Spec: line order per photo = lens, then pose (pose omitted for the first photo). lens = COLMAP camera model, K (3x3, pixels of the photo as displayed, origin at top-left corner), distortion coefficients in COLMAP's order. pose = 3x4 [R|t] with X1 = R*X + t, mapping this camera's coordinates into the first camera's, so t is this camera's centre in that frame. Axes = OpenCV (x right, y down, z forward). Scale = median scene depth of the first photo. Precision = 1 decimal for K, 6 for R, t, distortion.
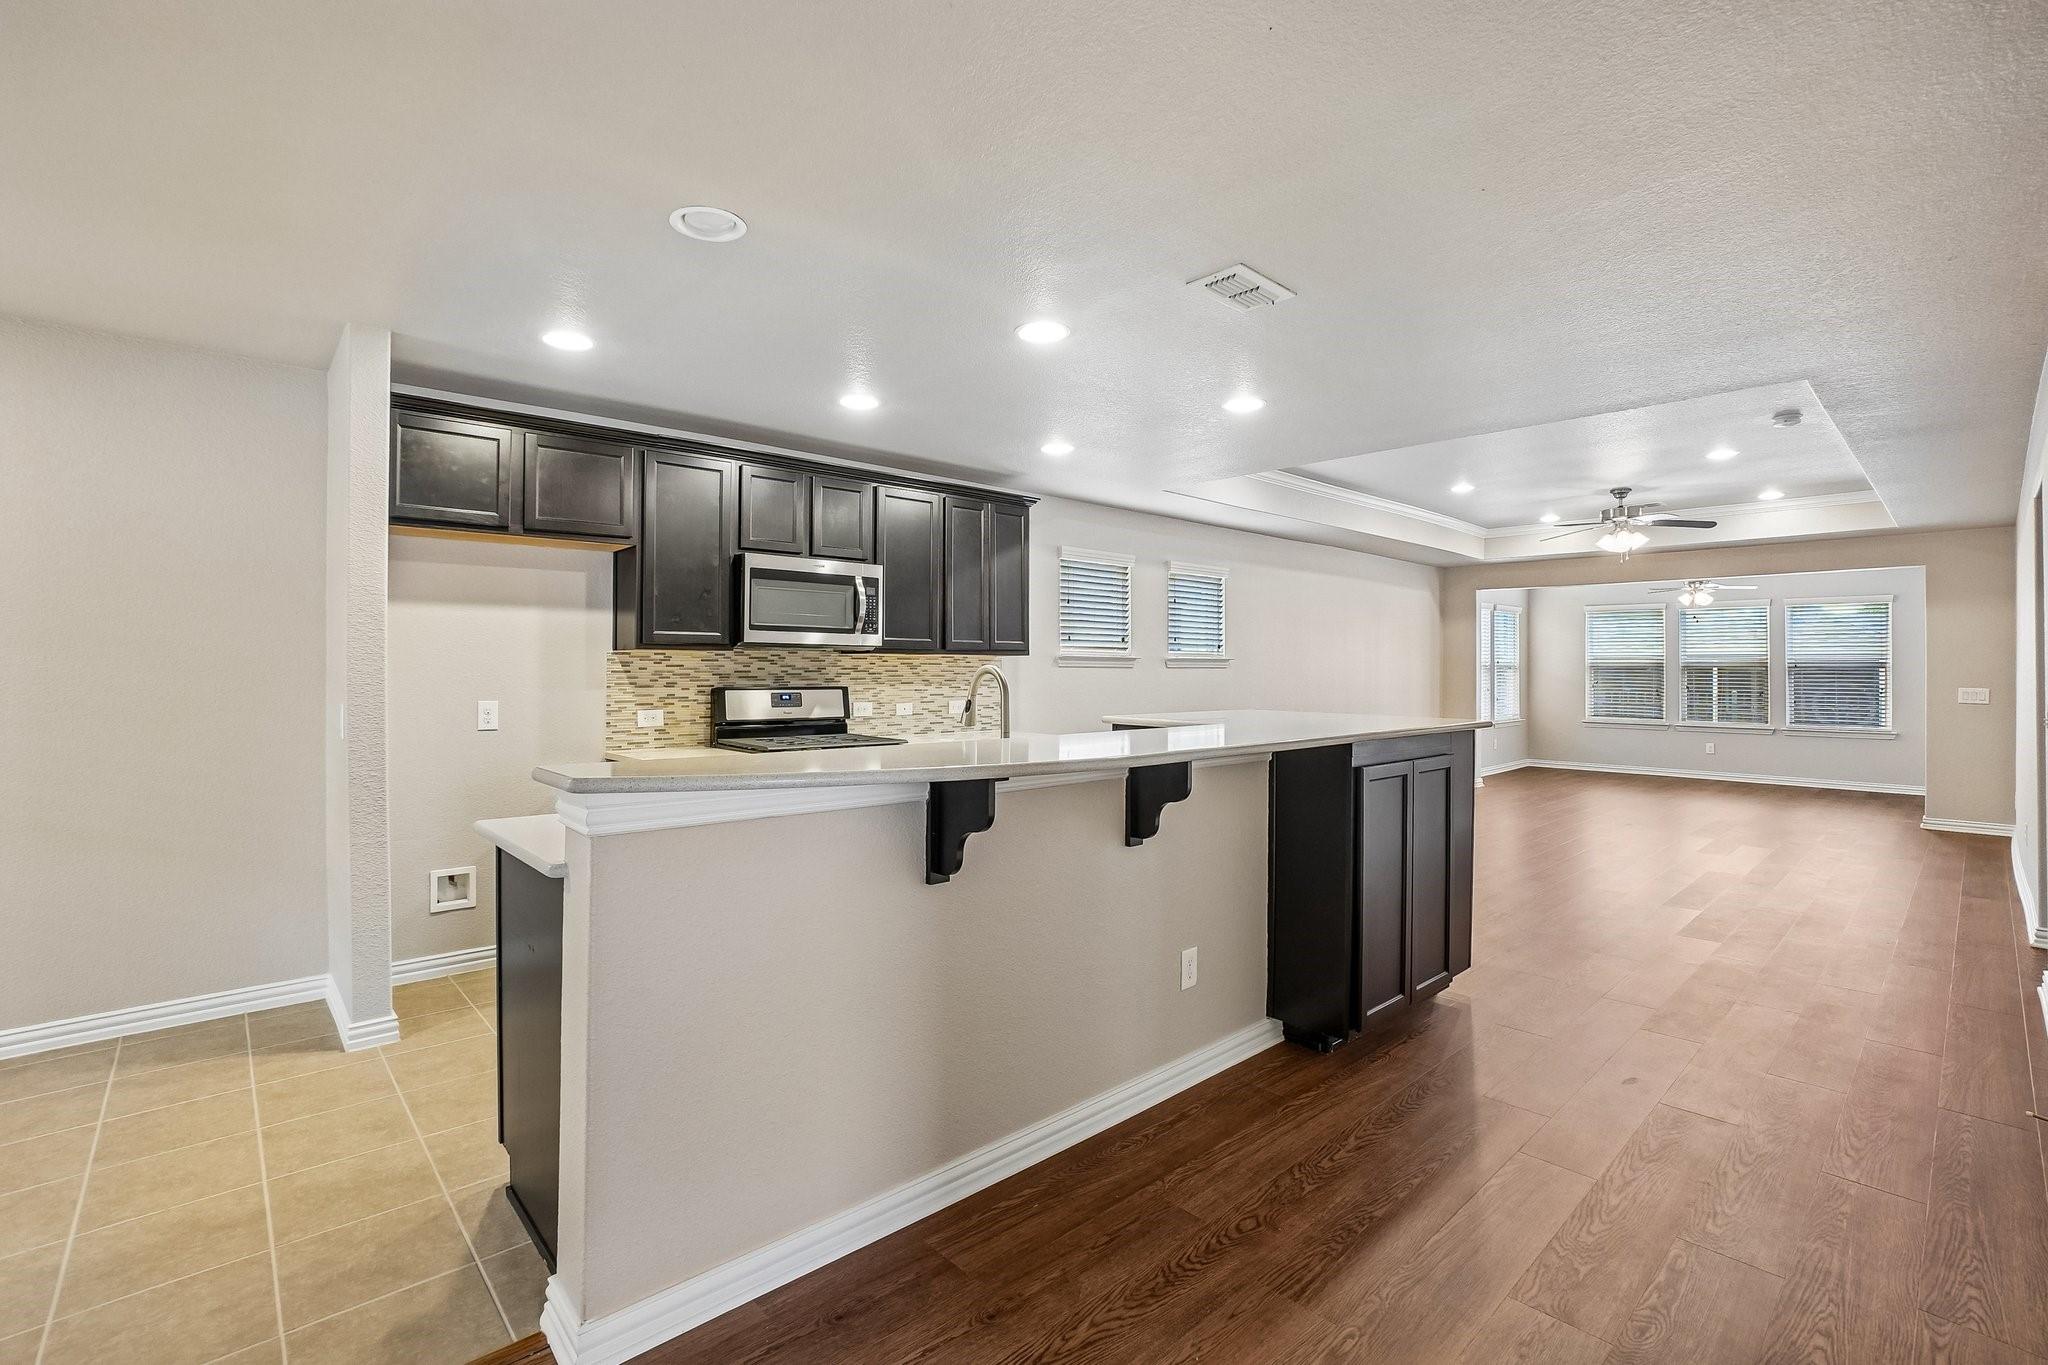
lens RADIAL K [[908.5, 0, 988.4], [0, 908.5, 659.8], [0, 0, 1]] dist [-0.042316, 0.008833]
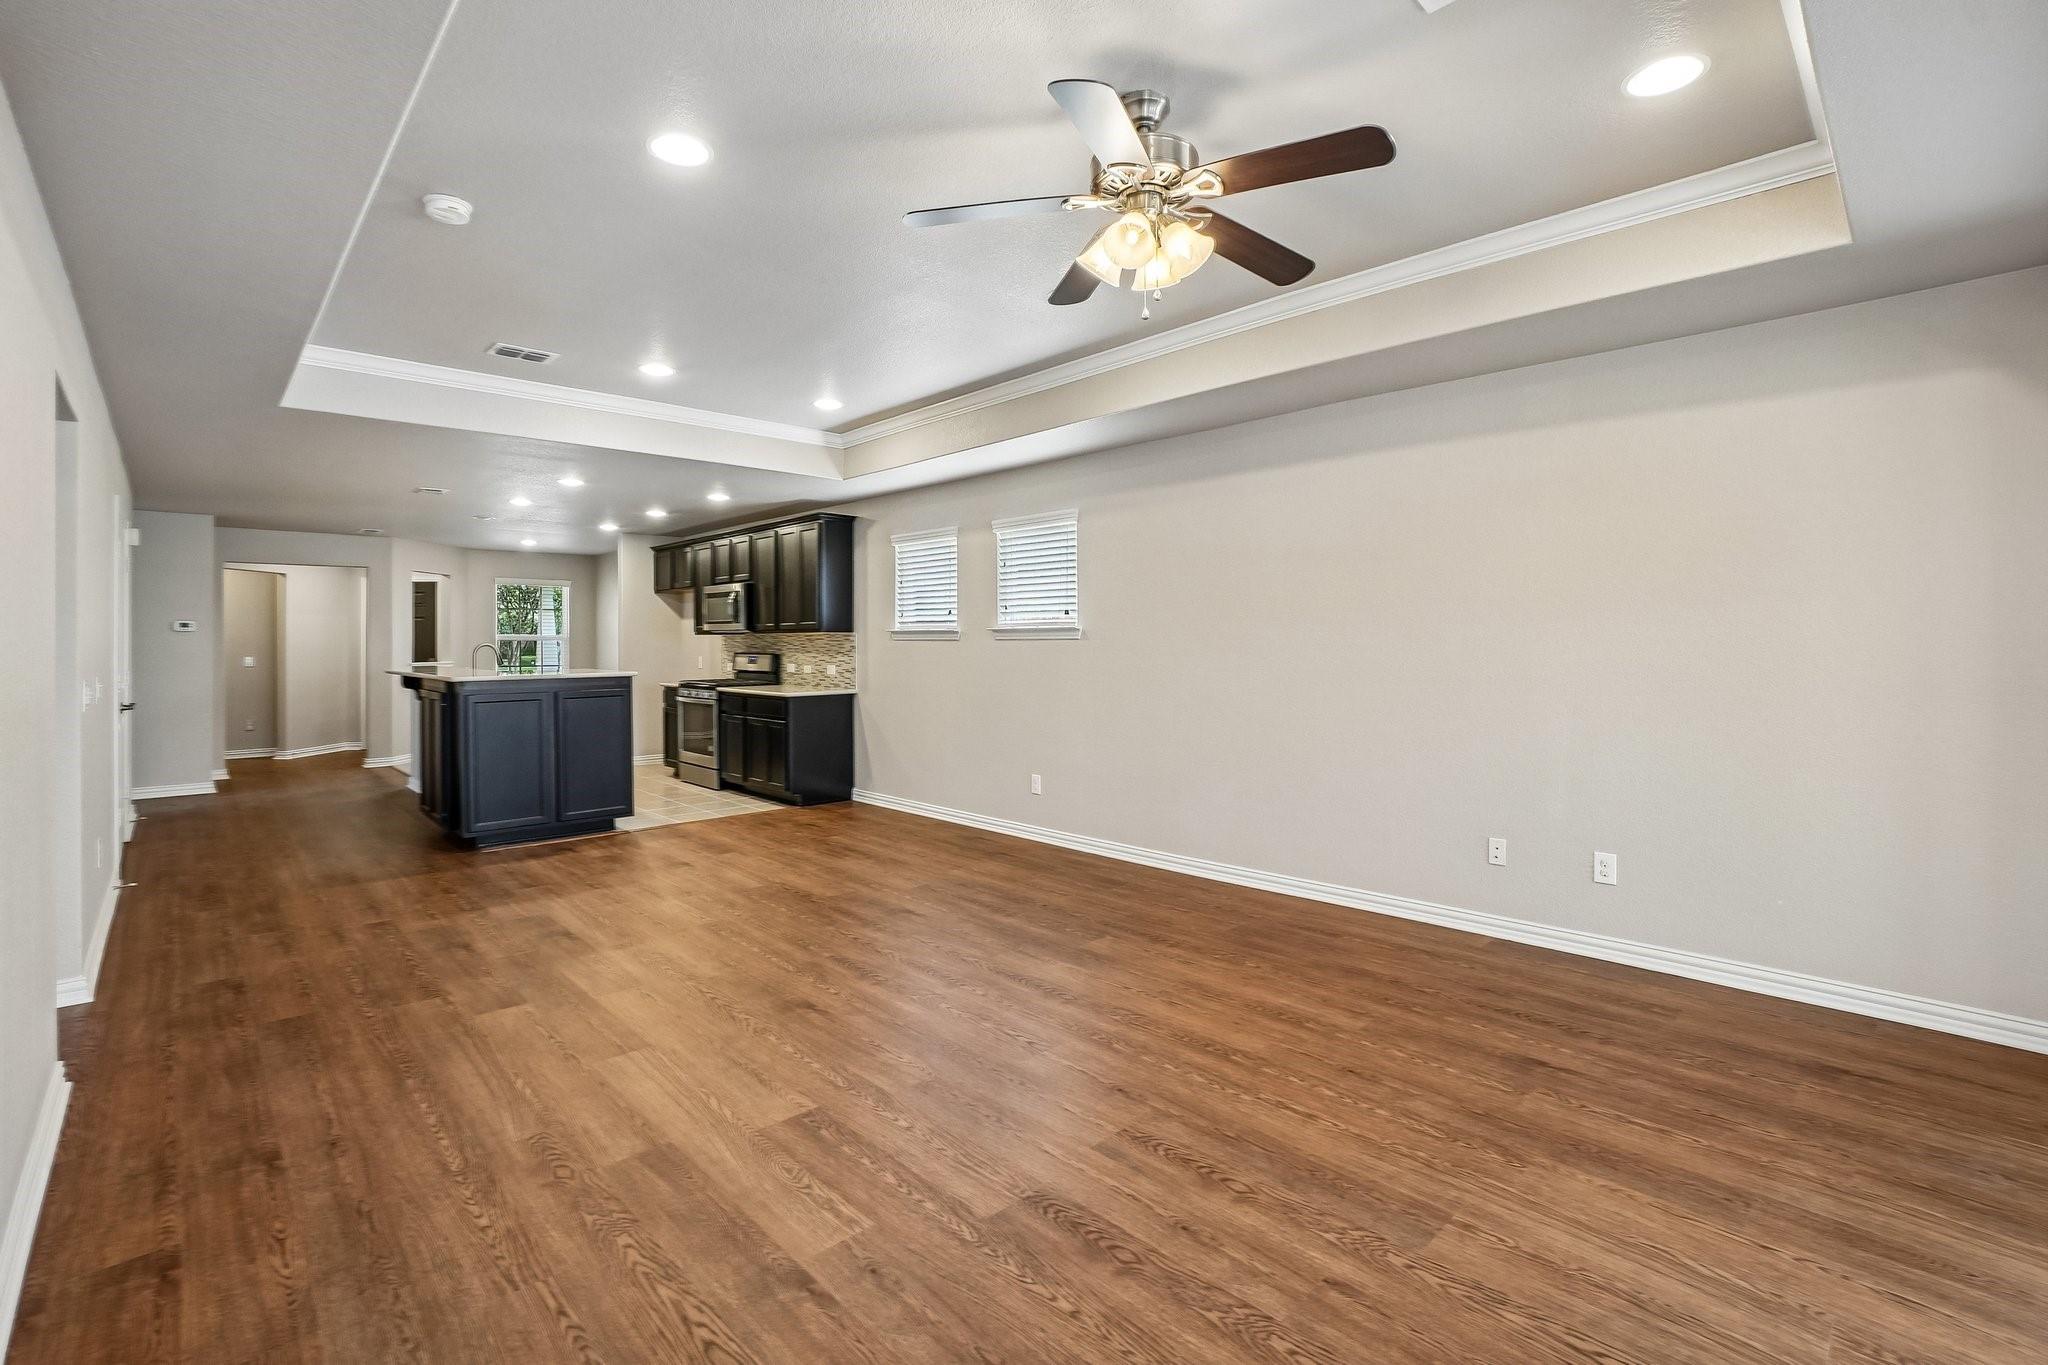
lens RADIAL K [[908.5, 0, 1018.1], [0, 908.5, 641.3], [0, 0, 1]] dist [-0.042316, 0.008833]
pose [[0.044314, -0.005515, -0.999002, 1.607446], [0.013294, 0.999899, -0.004930, 0.022127], [0.998929, -0.013063, 0.044383, 1.432942]]
